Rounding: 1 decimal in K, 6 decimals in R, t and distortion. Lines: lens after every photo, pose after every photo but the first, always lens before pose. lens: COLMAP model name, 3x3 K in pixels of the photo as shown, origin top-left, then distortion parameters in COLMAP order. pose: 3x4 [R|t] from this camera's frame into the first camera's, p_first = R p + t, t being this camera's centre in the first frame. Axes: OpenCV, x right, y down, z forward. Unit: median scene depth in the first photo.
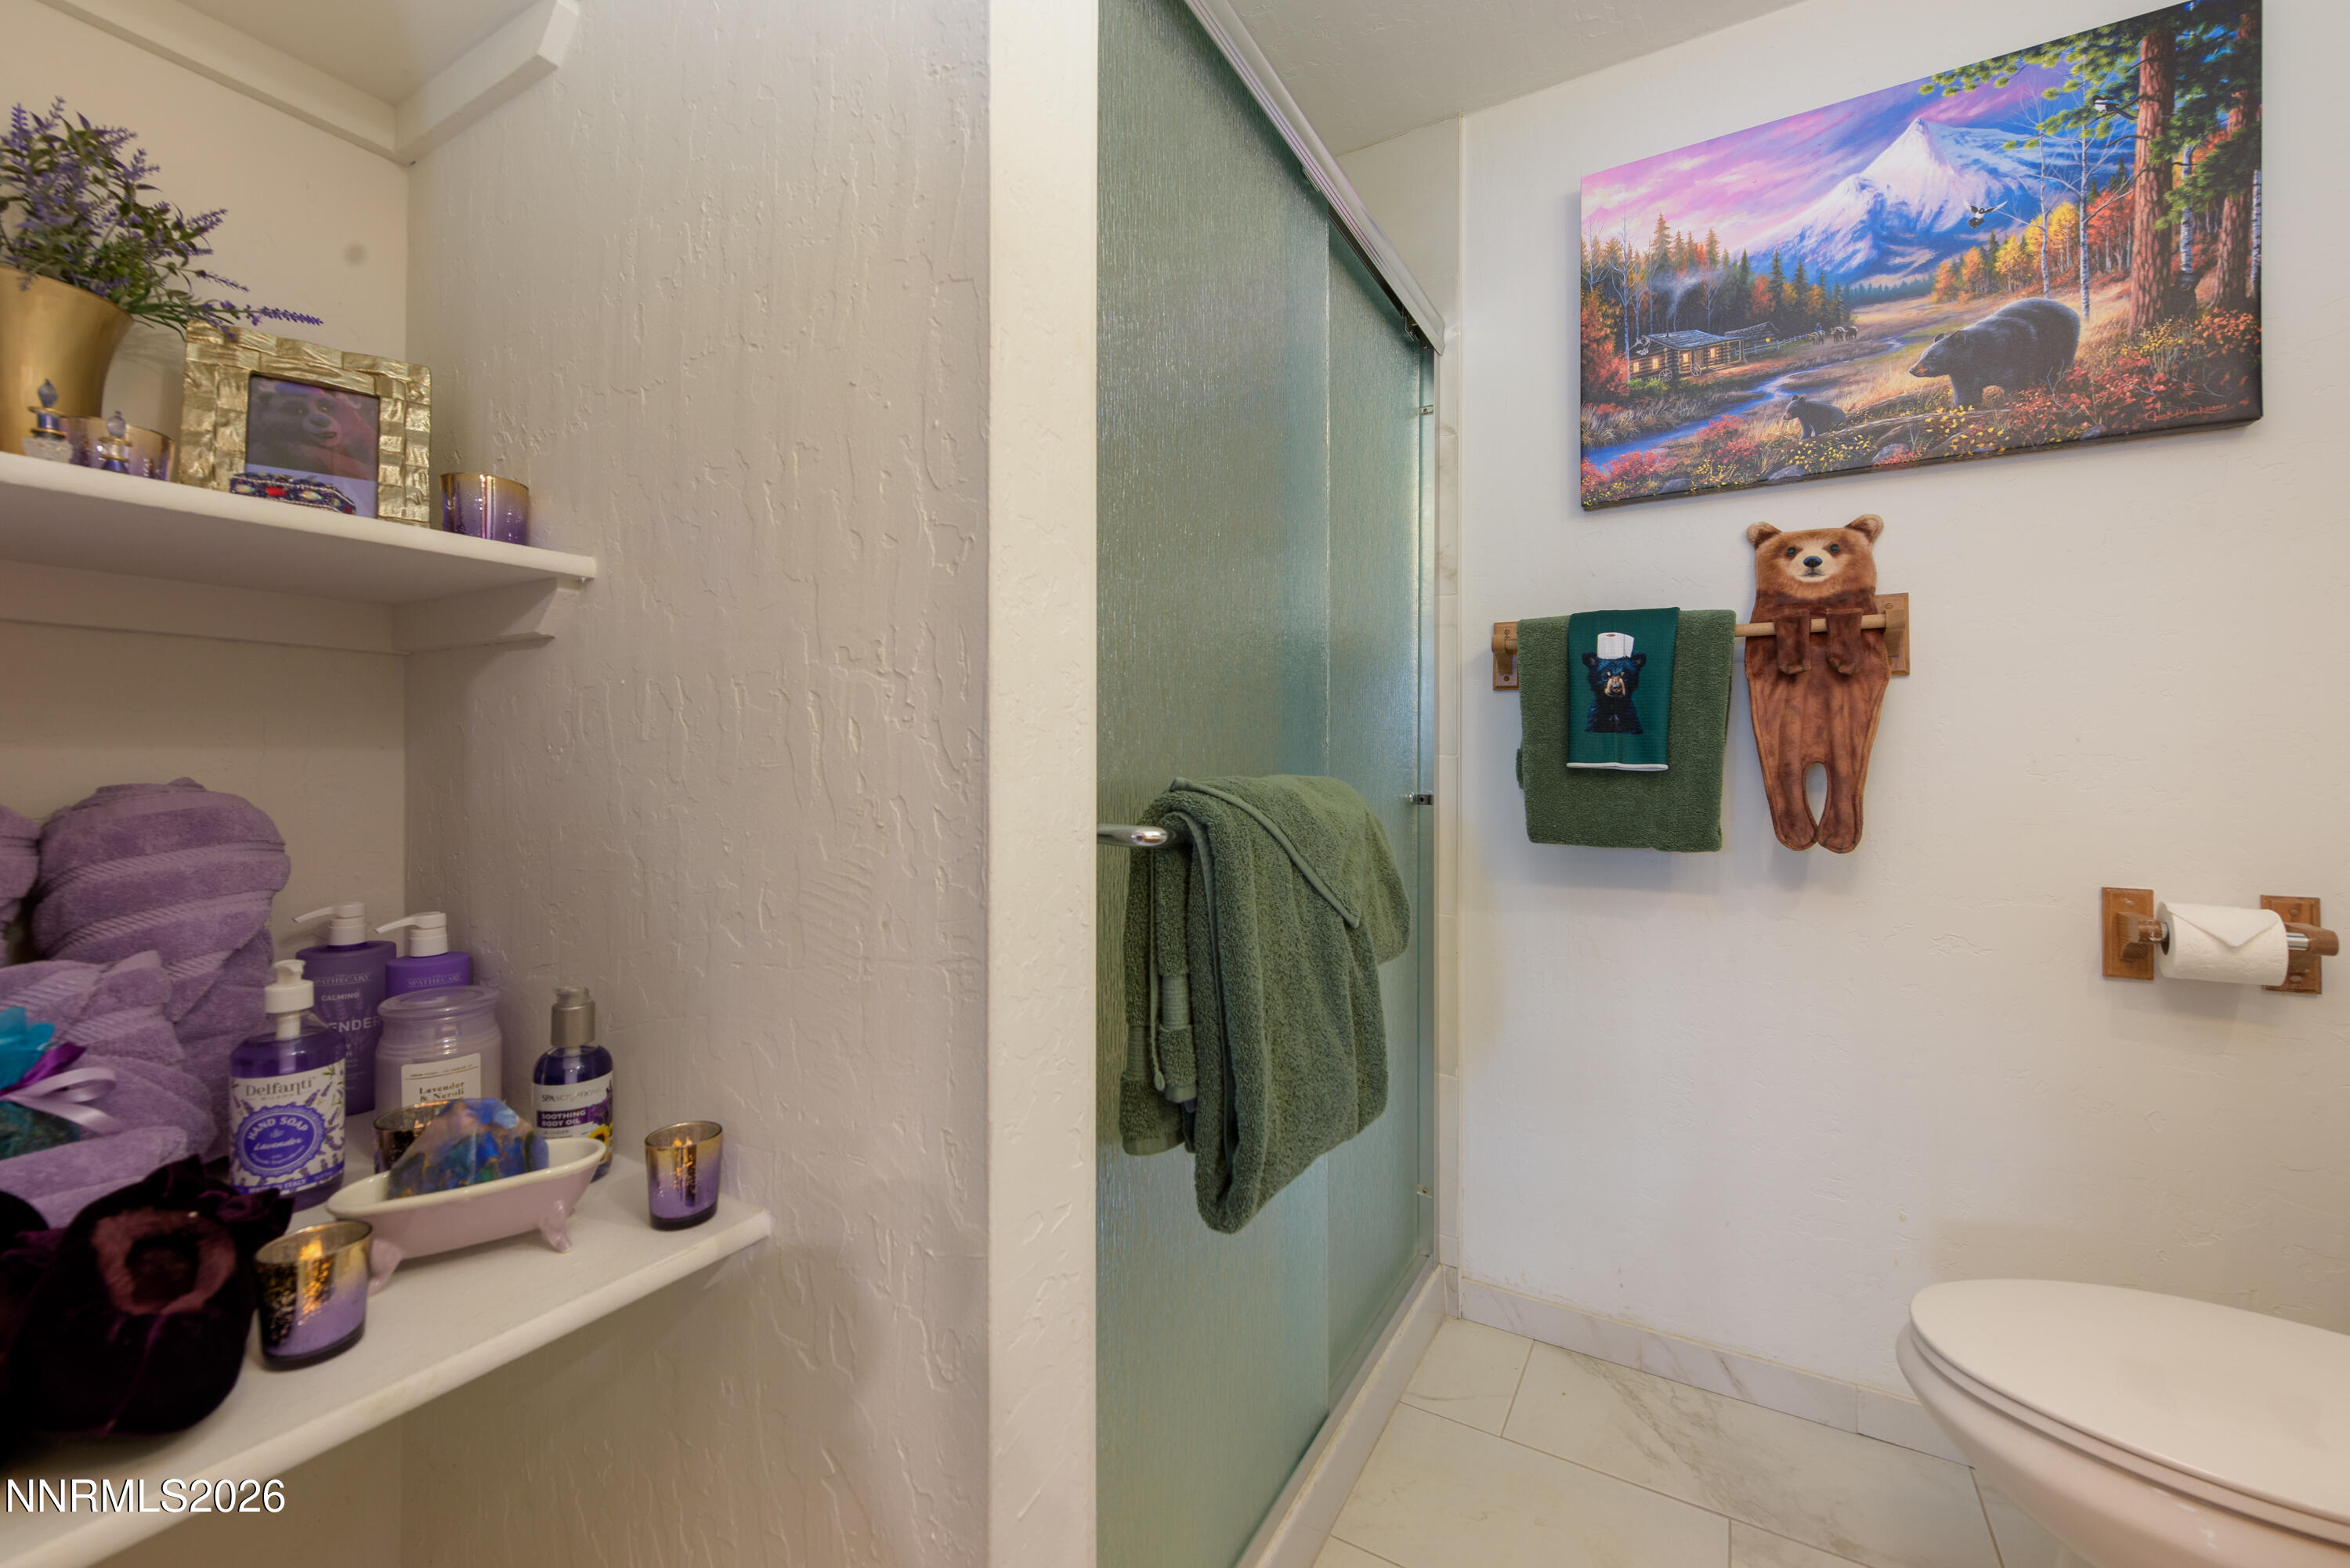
lens RADIAL K [[937.5, 0, 1178.4], [0, 937.5, 739.4], [0, 0, 1]] dist [-0.000692, -0.000757]
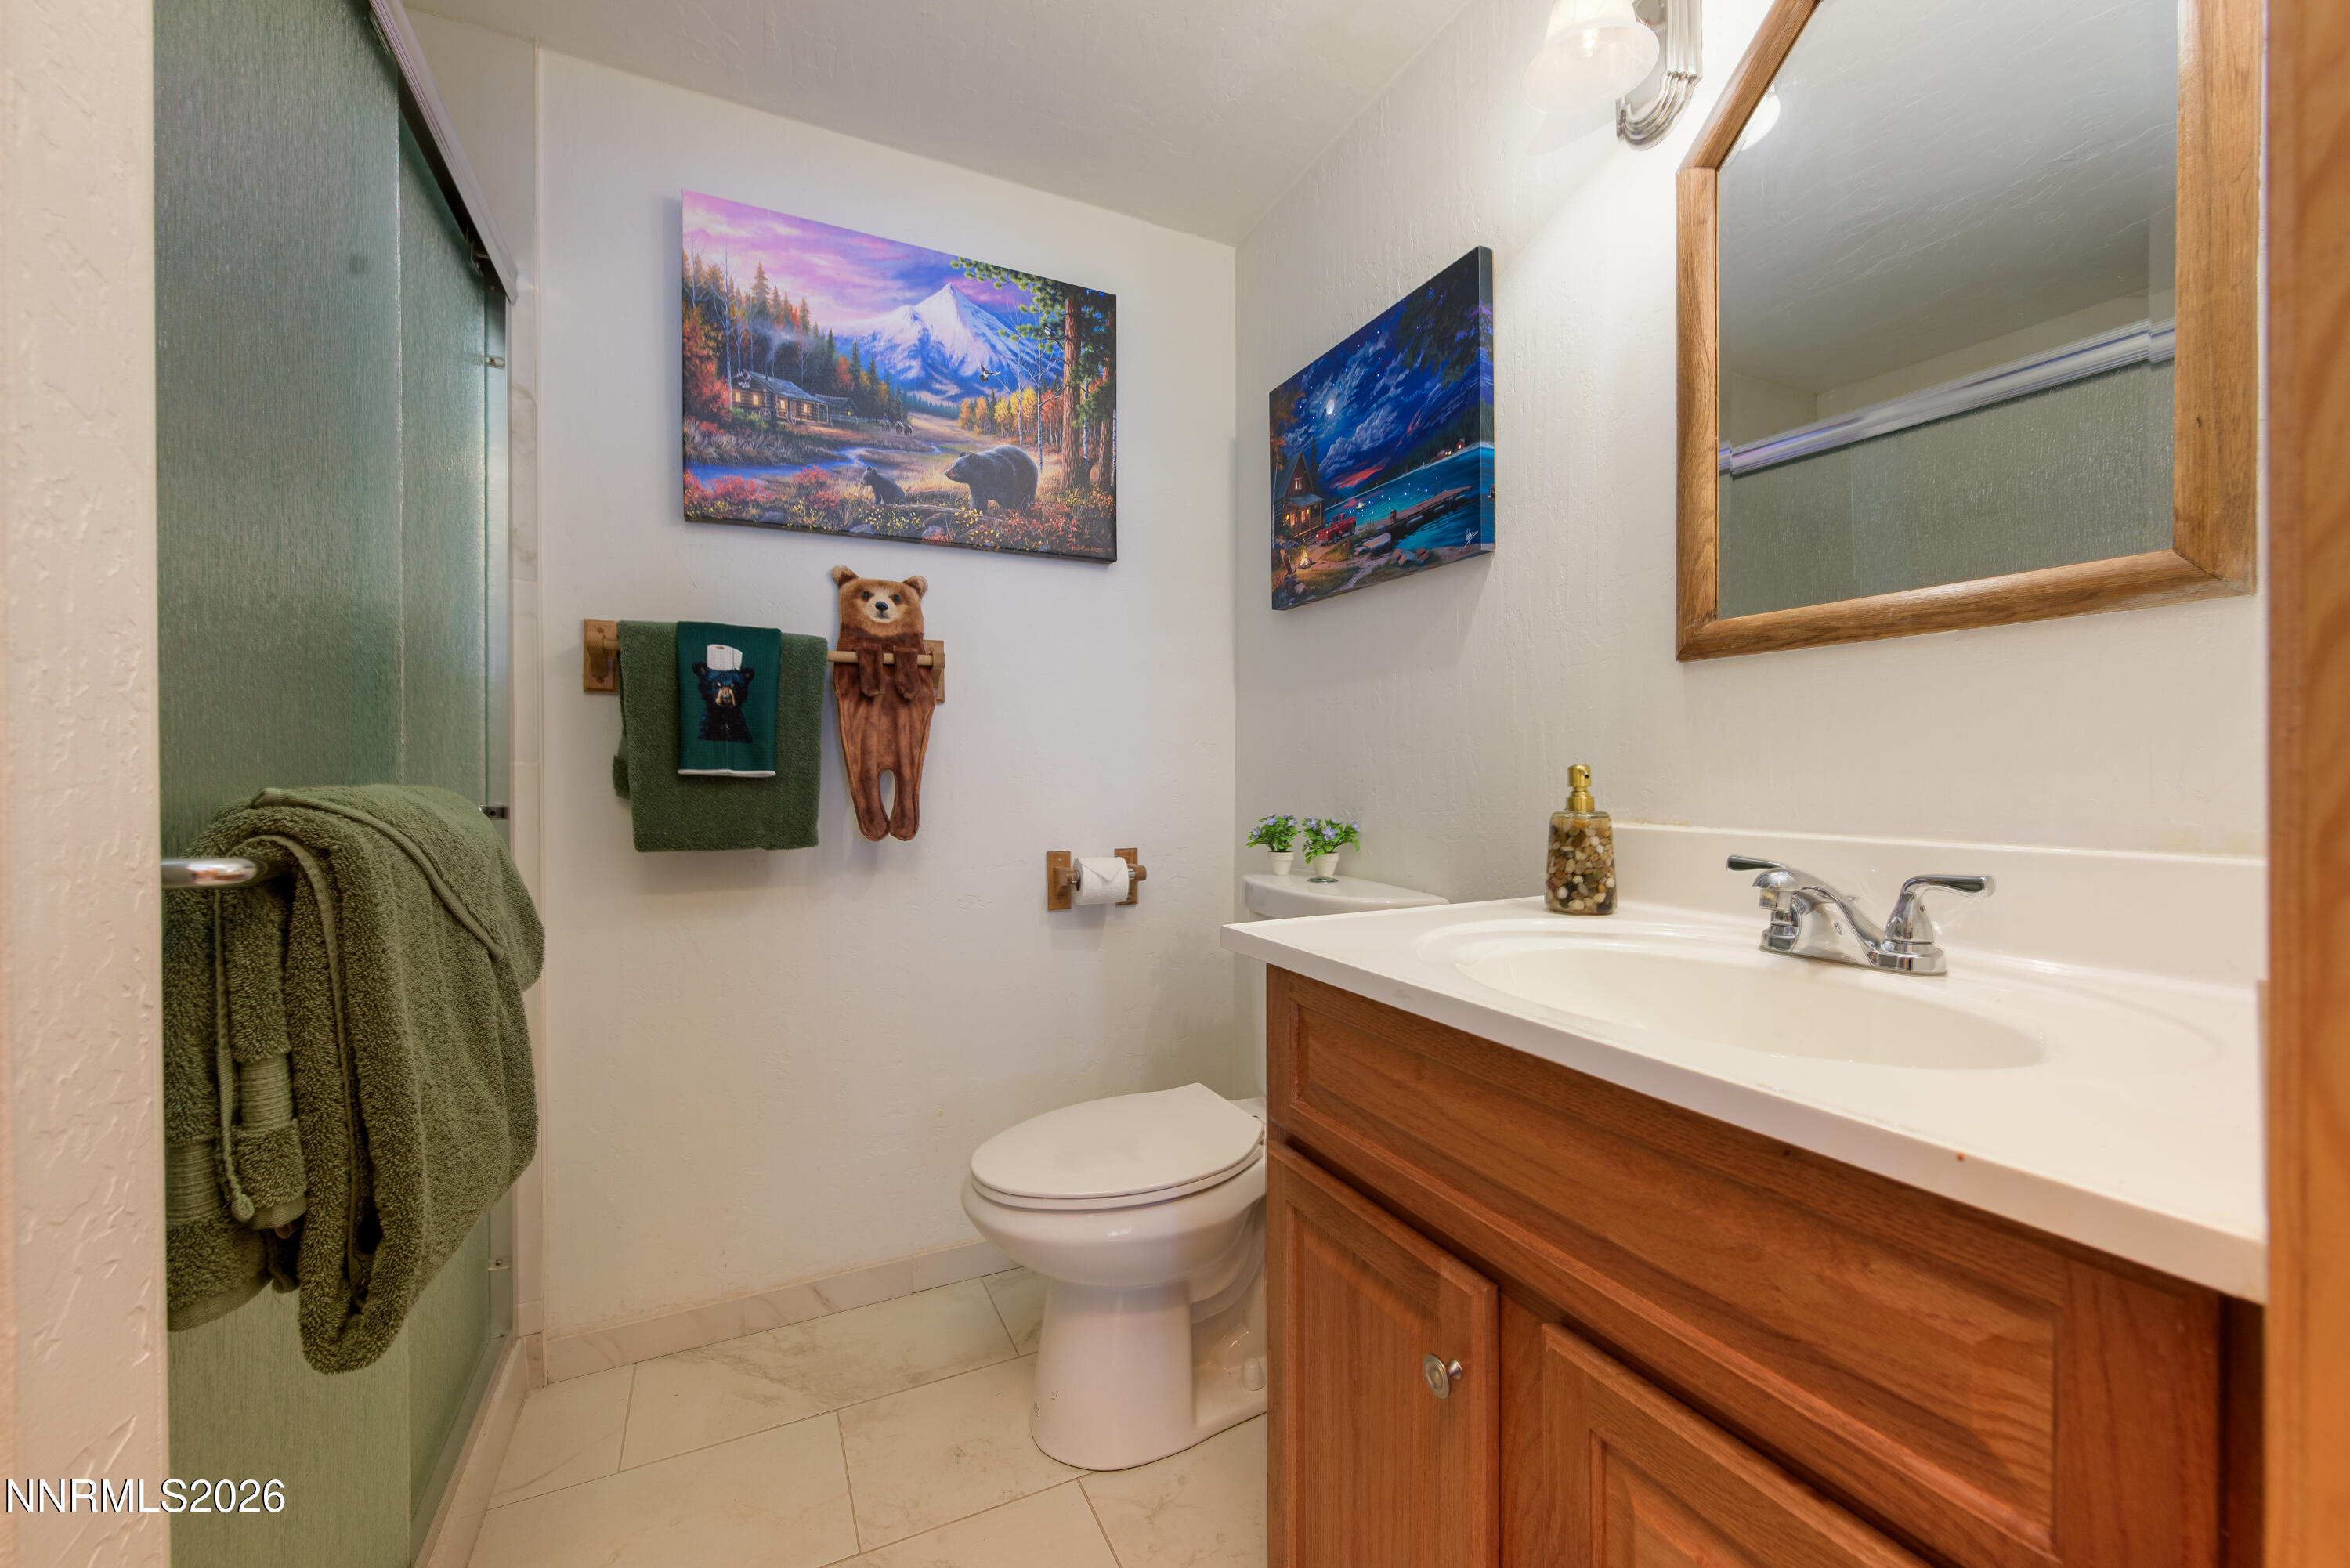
lens RADIAL K [[937.5, 0, 1178.4], [0, 937.5, 739.4], [0, 0, 1]] dist [-0.000692, -0.000757]
pose [[0.543785, 0.026425, 0.838808, -0.145453], [-0.019018, 0.999636, -0.019162, 0.001675], [-0.839009, -0.005532, 0.544089, 0.001771]]
